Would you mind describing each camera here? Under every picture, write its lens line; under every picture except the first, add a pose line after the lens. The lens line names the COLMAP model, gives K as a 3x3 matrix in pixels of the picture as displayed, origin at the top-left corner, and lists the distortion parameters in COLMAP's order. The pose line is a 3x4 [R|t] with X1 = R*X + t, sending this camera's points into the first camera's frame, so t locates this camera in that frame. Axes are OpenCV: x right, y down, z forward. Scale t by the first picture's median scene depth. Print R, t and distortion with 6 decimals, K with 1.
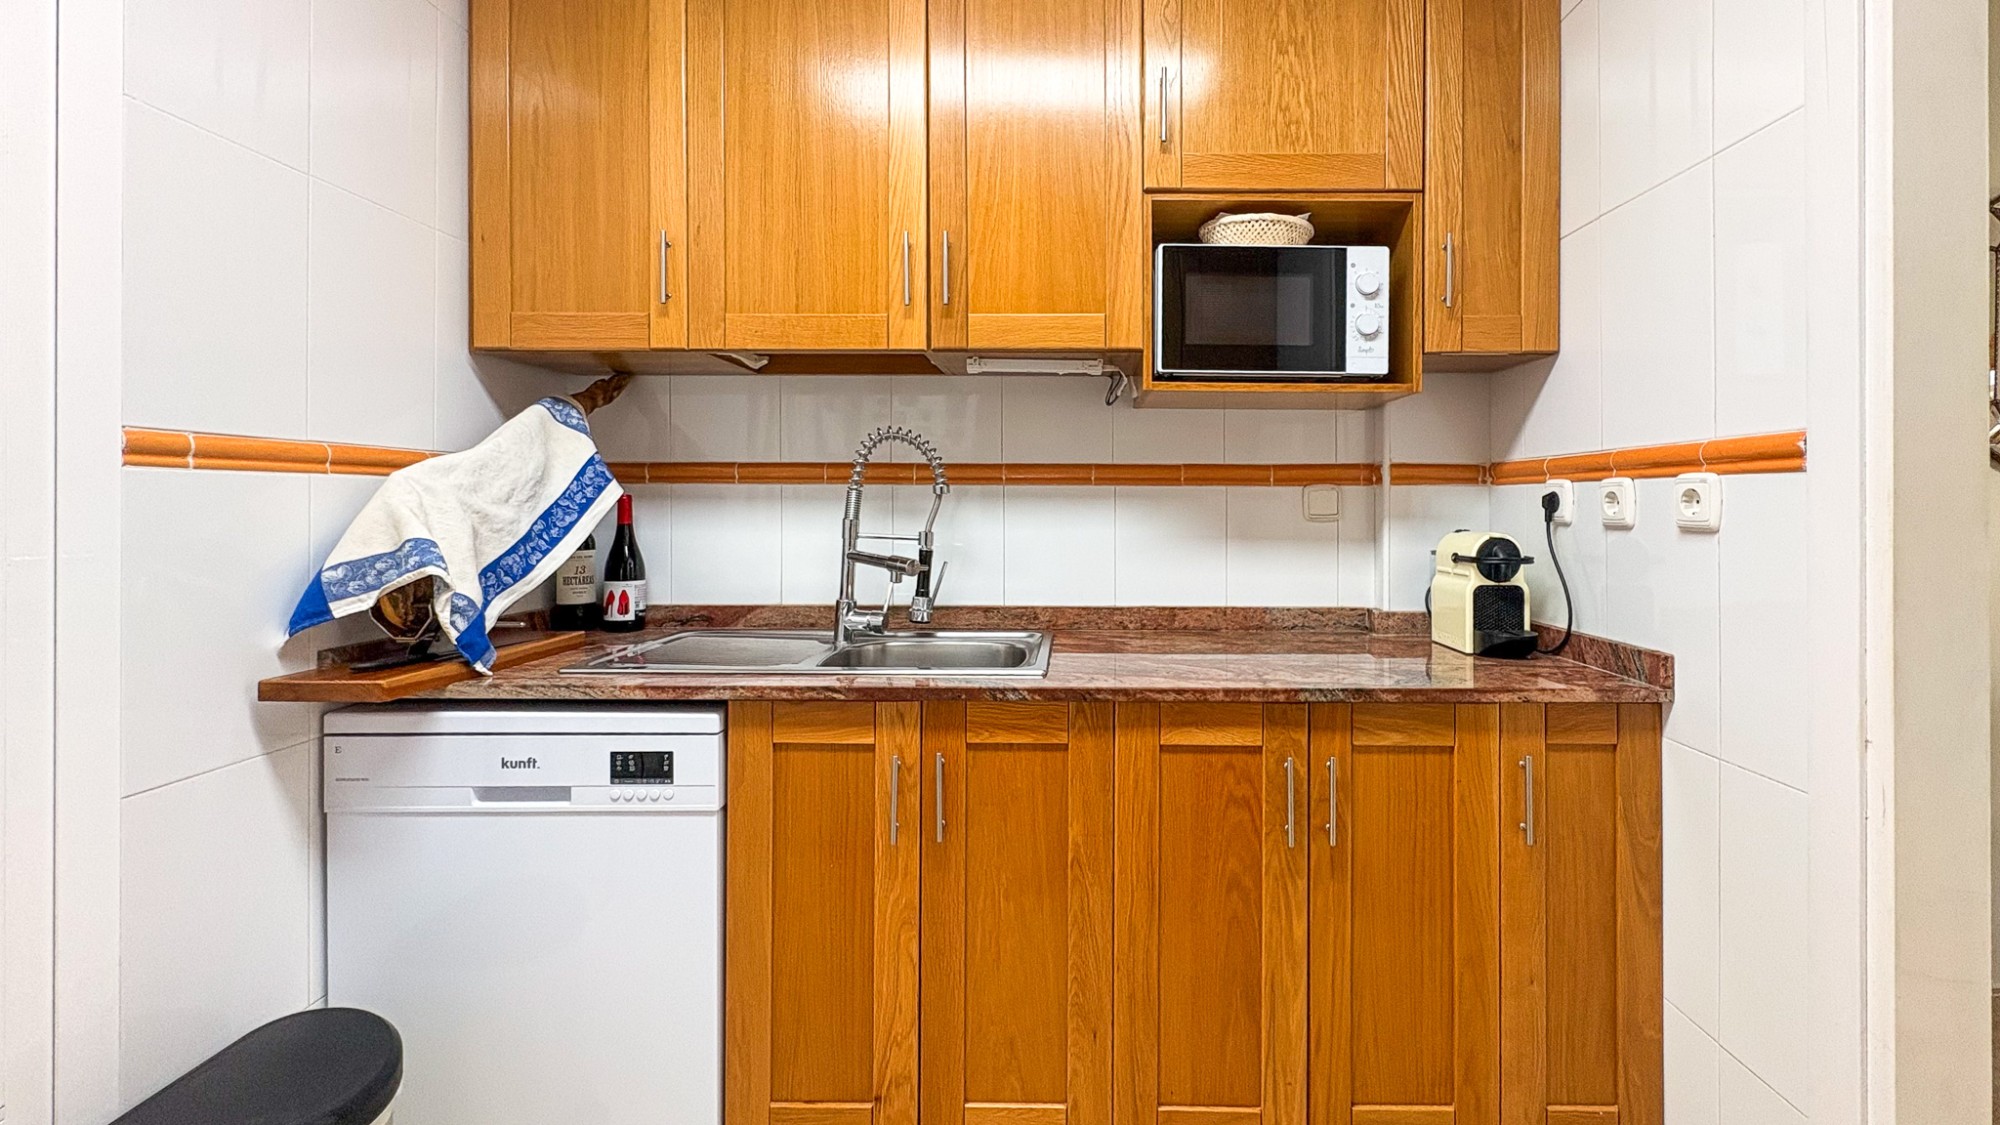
lens RADIAL K [[831.9, 0, 1096.7], [0, 831.9, 502.2], [0, 0, 1]] dist [-0.001838, 0.000792]
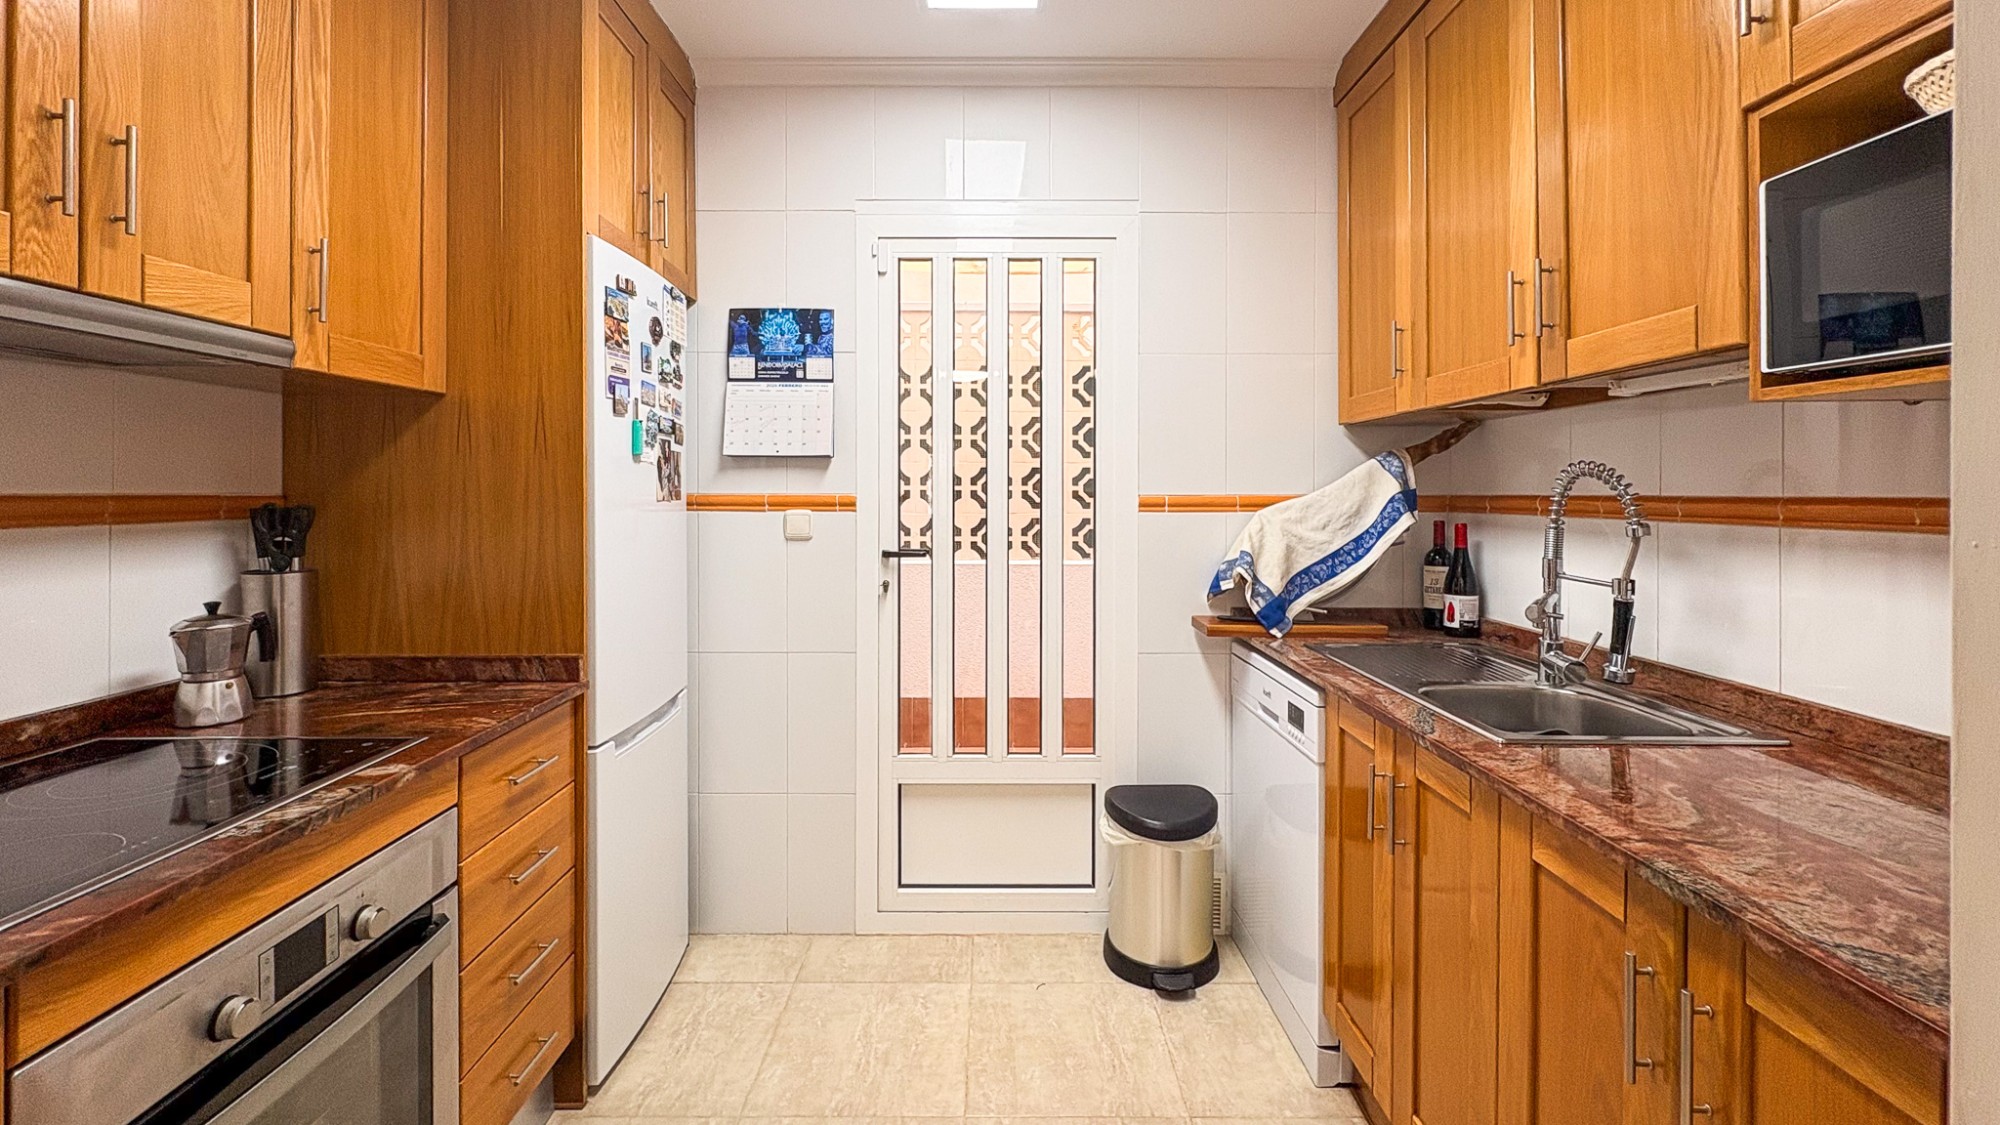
lens RADIAL K [[831.9, 0, 998.1], [0, 831.9, 494.6], [0, 0, 1]] dist [-0.001838, 0.000792]
pose [[0.002227, -0.000733, -0.999997, 0.737240], [-0.001230, 0.999999, -0.000736, -0.056896], [0.999997, 0.001232, 0.002226, 0.380096]]
